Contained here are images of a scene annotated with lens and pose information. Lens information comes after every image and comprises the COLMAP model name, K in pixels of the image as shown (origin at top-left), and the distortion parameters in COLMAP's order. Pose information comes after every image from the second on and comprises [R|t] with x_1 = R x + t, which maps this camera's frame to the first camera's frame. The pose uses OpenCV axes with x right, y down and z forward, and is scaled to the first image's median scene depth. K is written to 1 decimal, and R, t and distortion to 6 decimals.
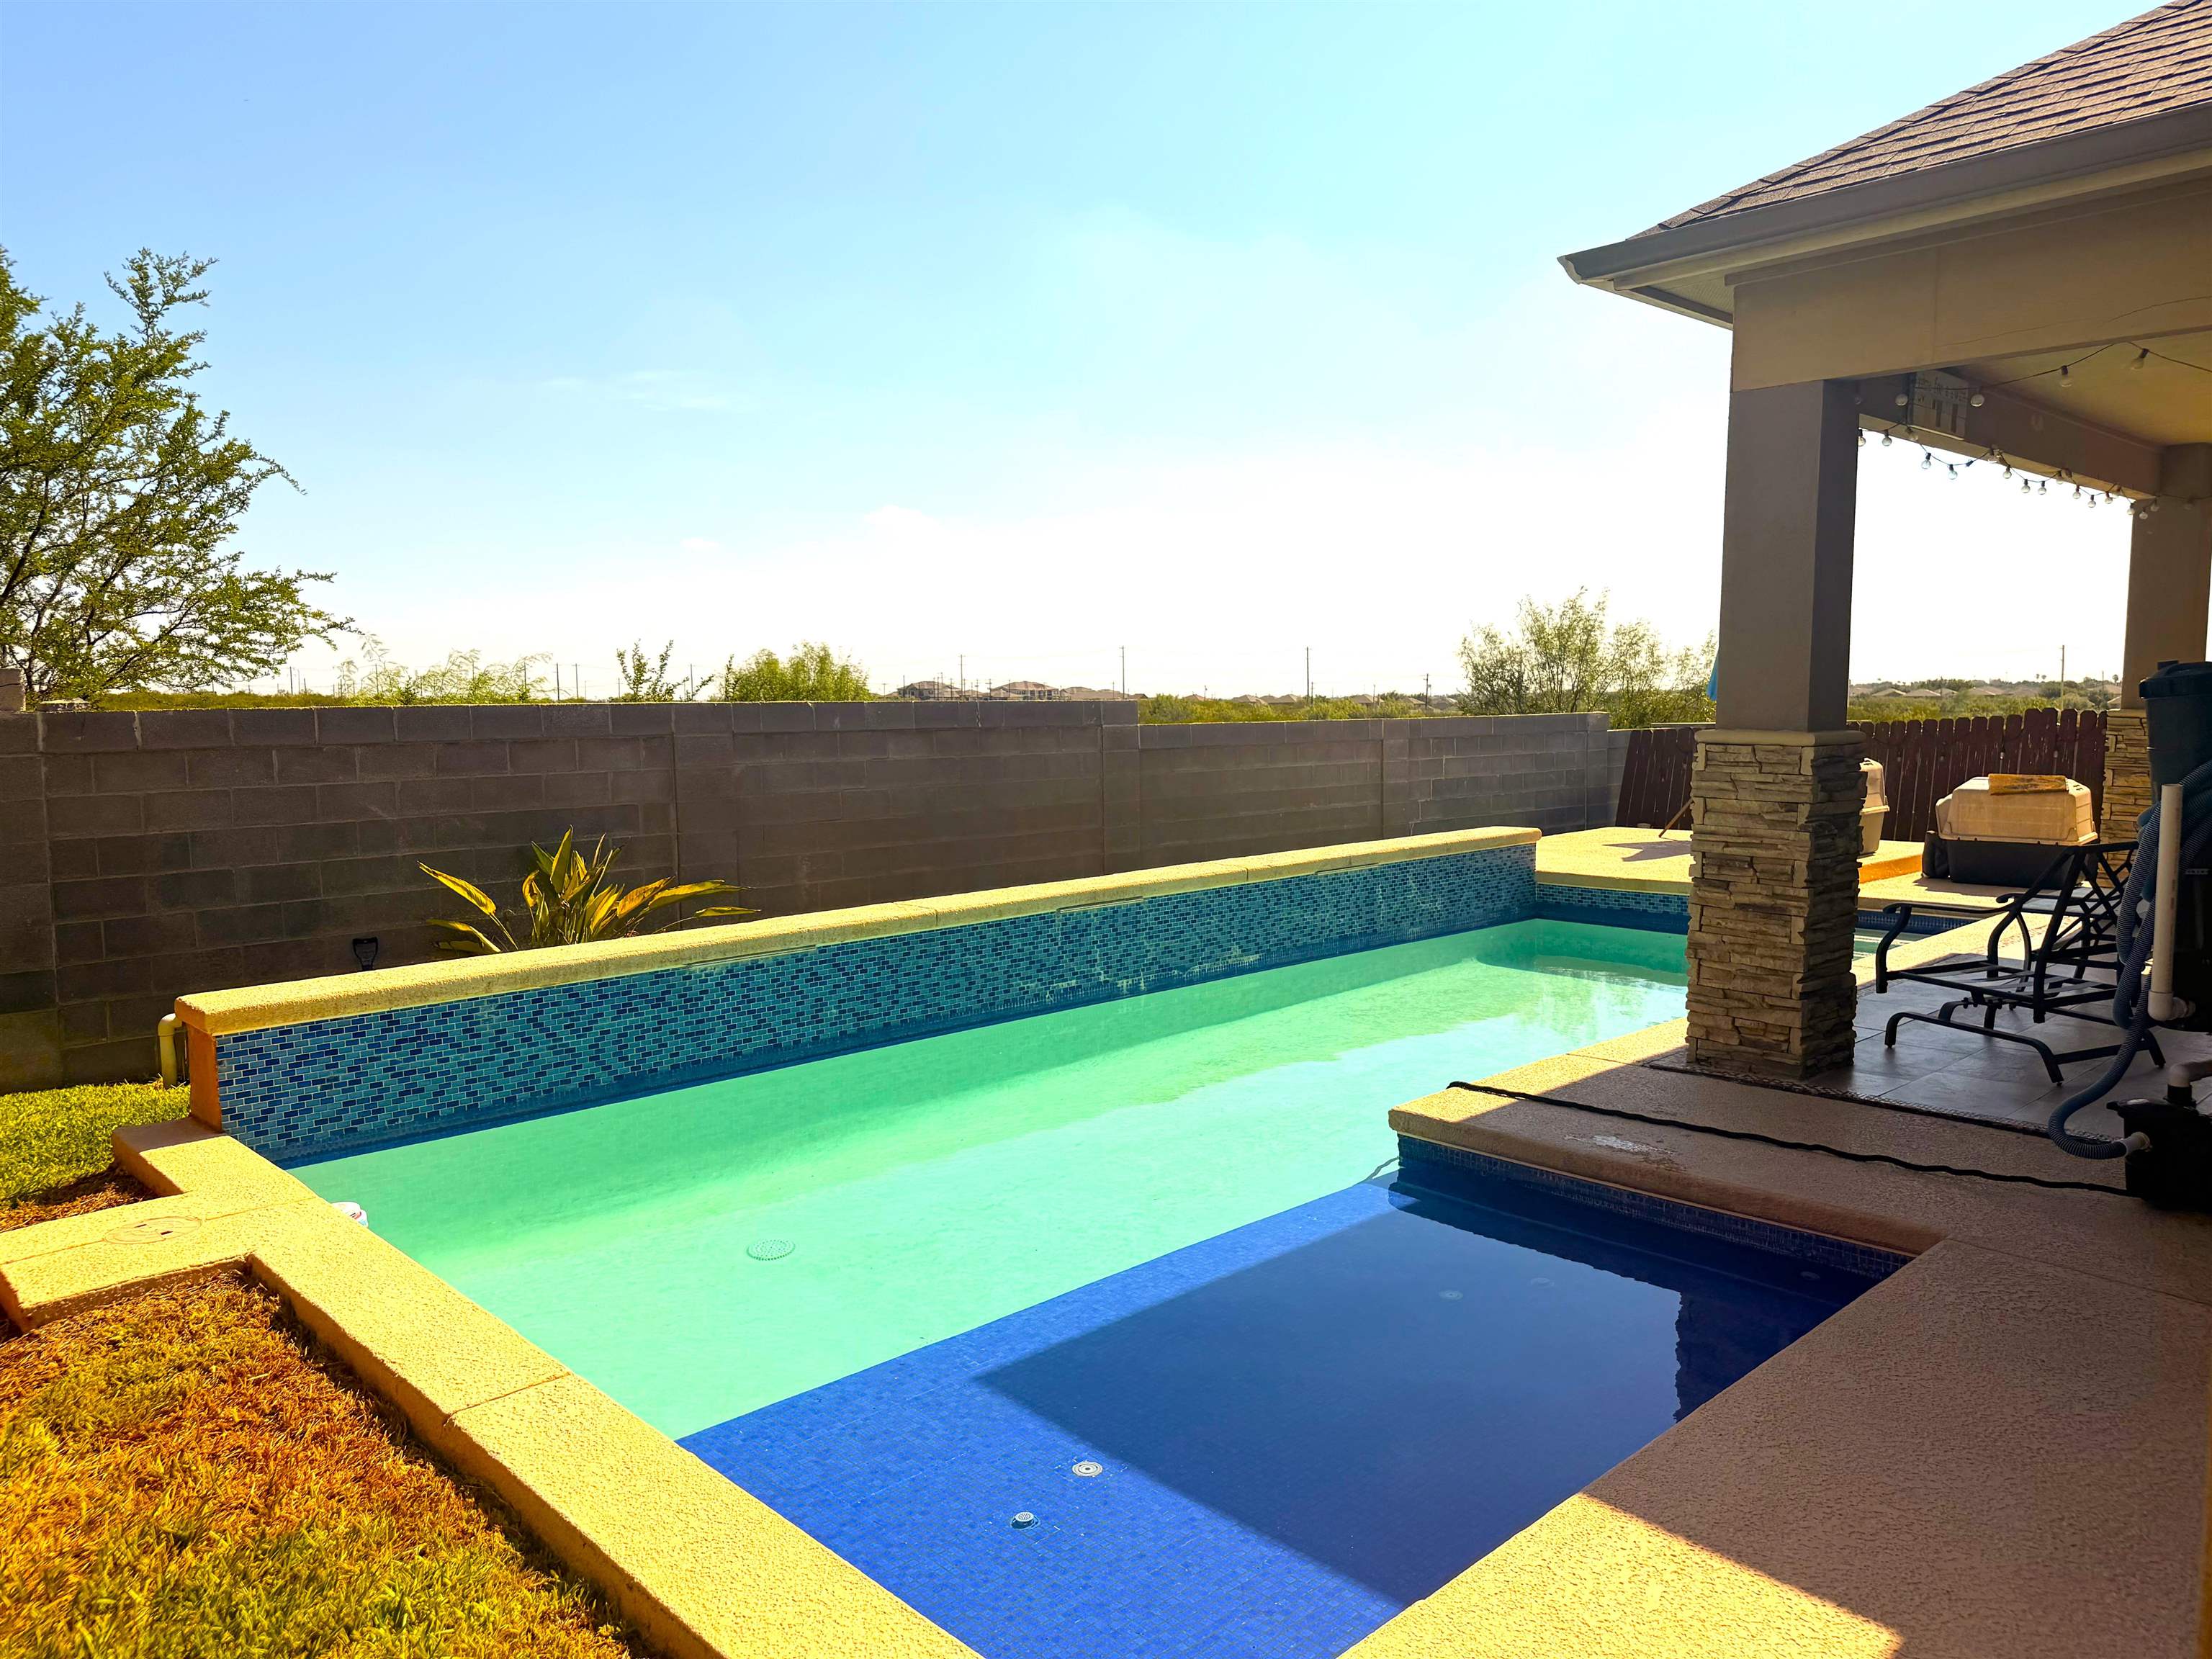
lens RADIAL K [[1580.7, 0, 1103.8], [0, 1580.7, 826.1], [0, 0, 1]] dist [0.083378, -0.079136]
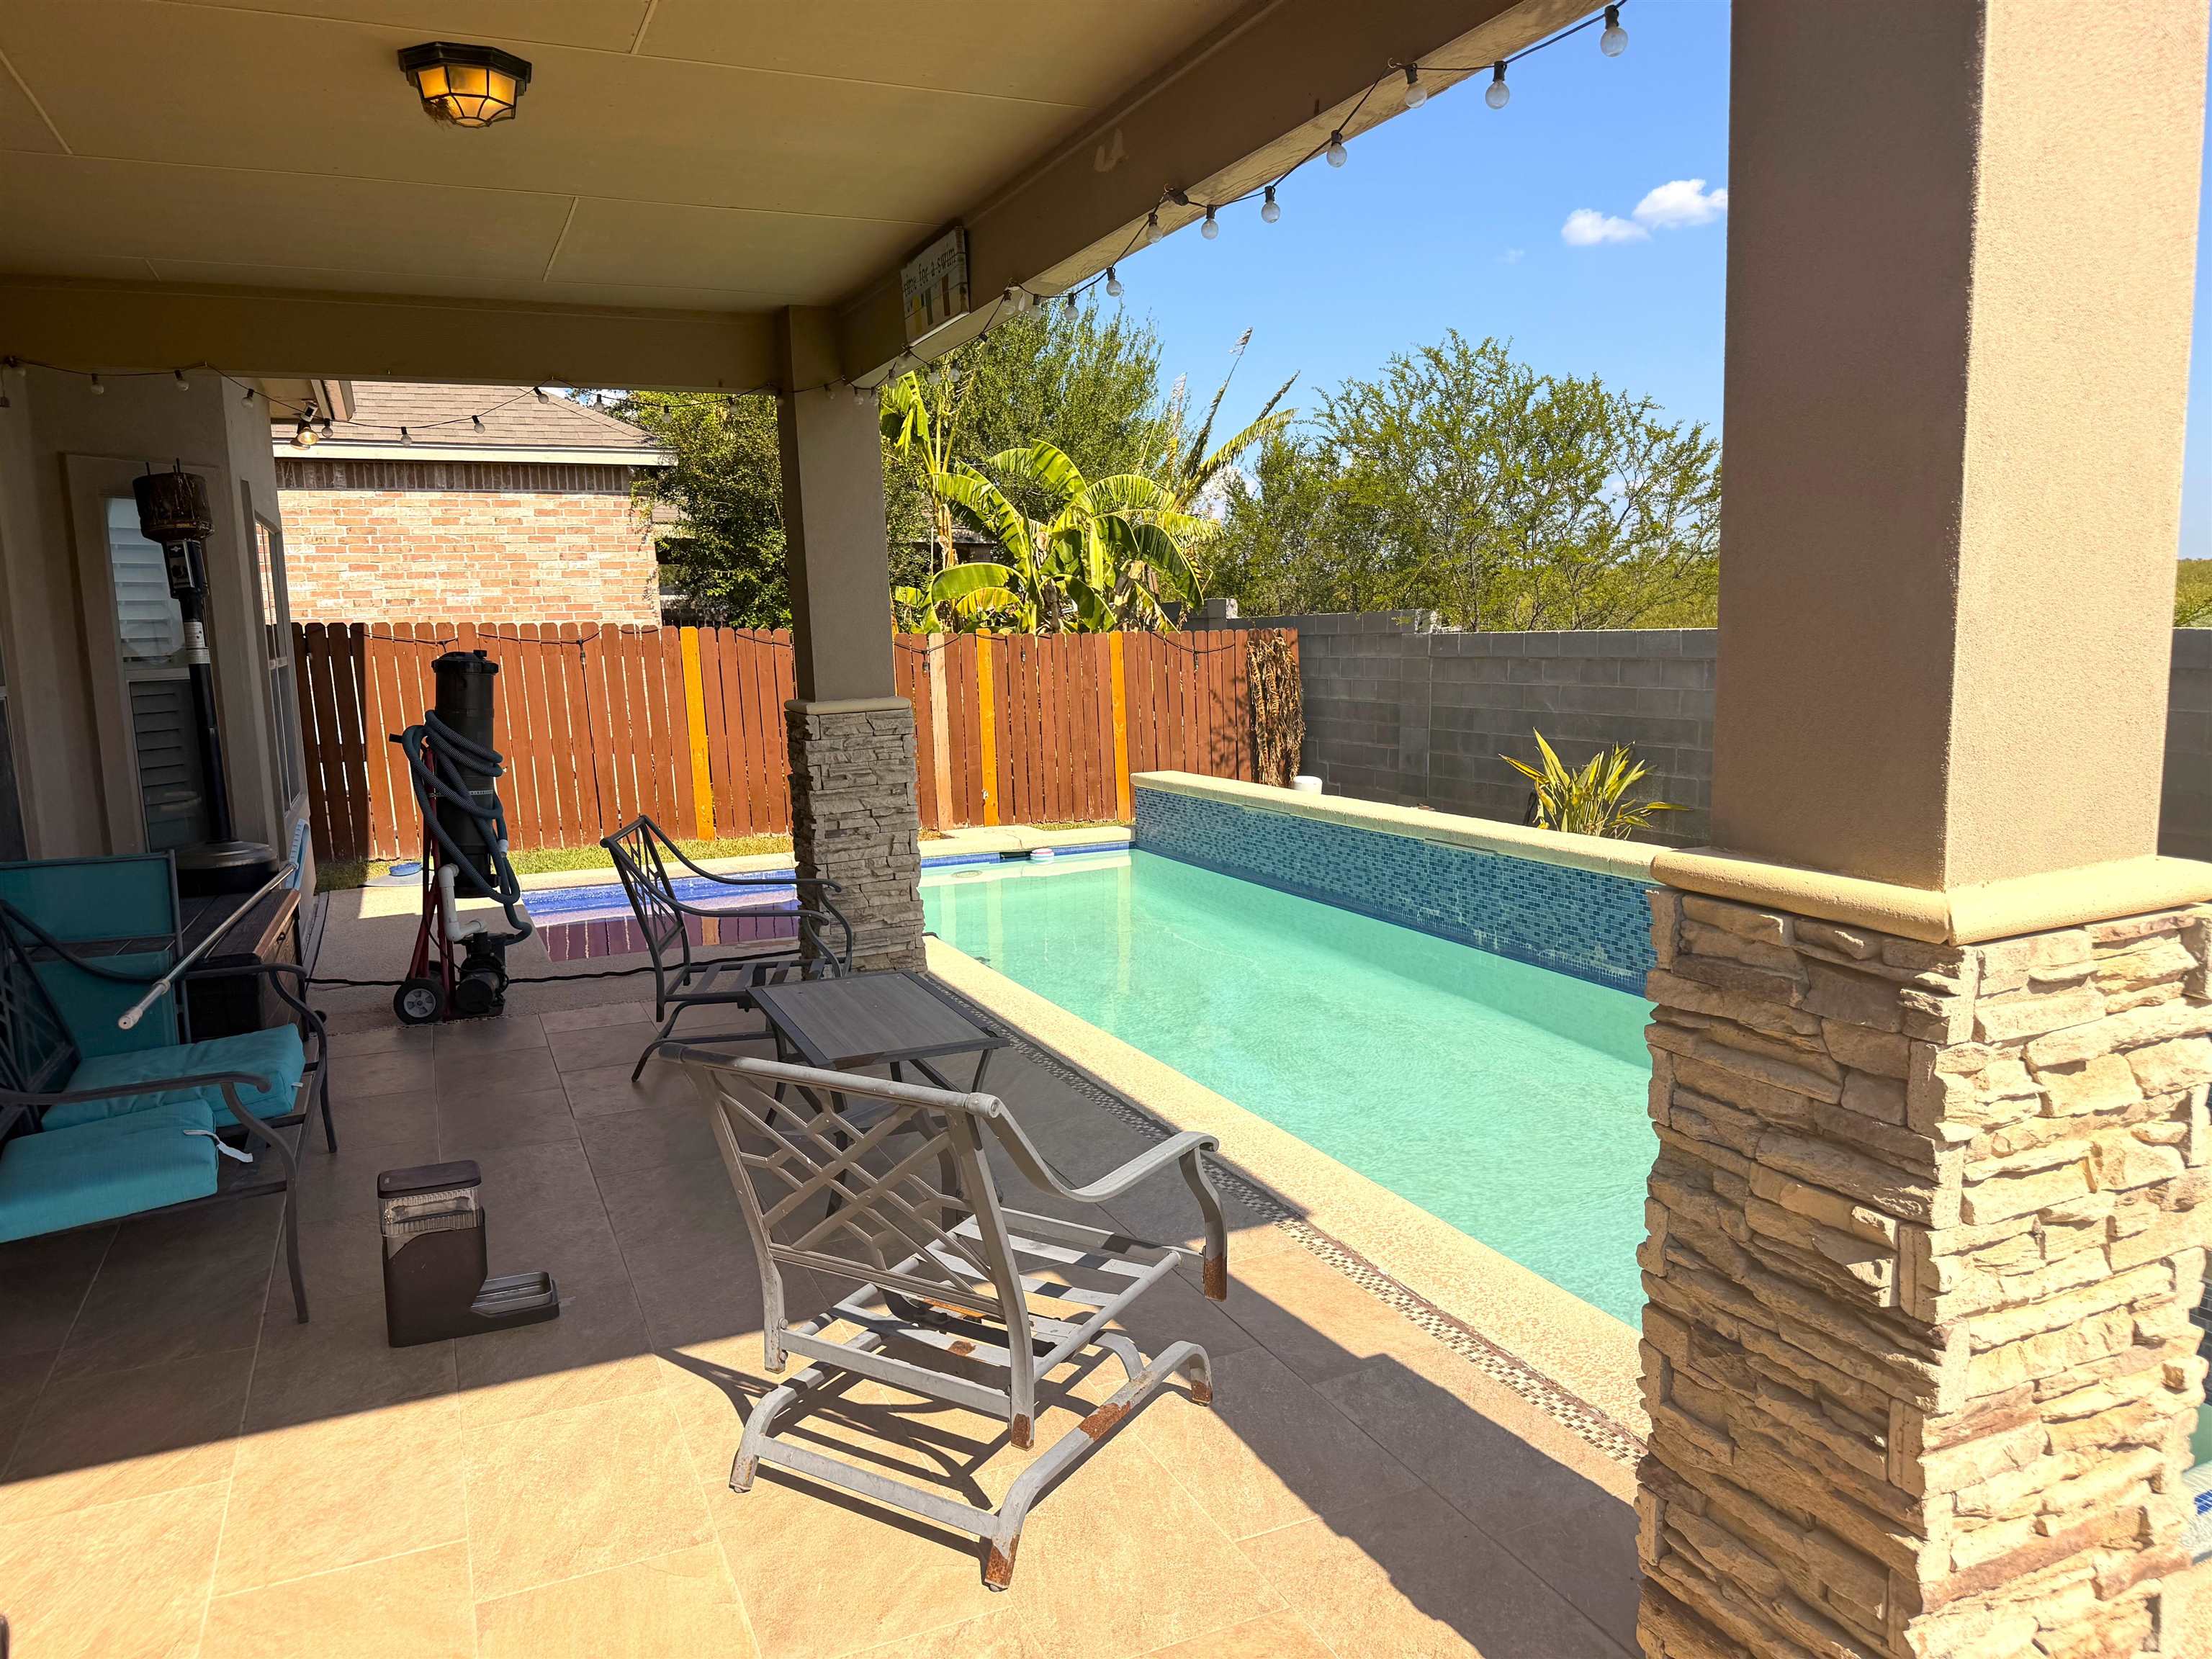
lens RADIAL K [[1580.7, 0, 1128.9], [0, 1580.7, 833.3], [0, 0, 1]] dist [0.083378, -0.079136]
pose [[-0.327960, 0.143990, -0.933654, 0.976069], [-0.053387, 0.983911, 0.170494, -0.115787], [0.943182, 0.105760, -0.314996, 1.083632]]
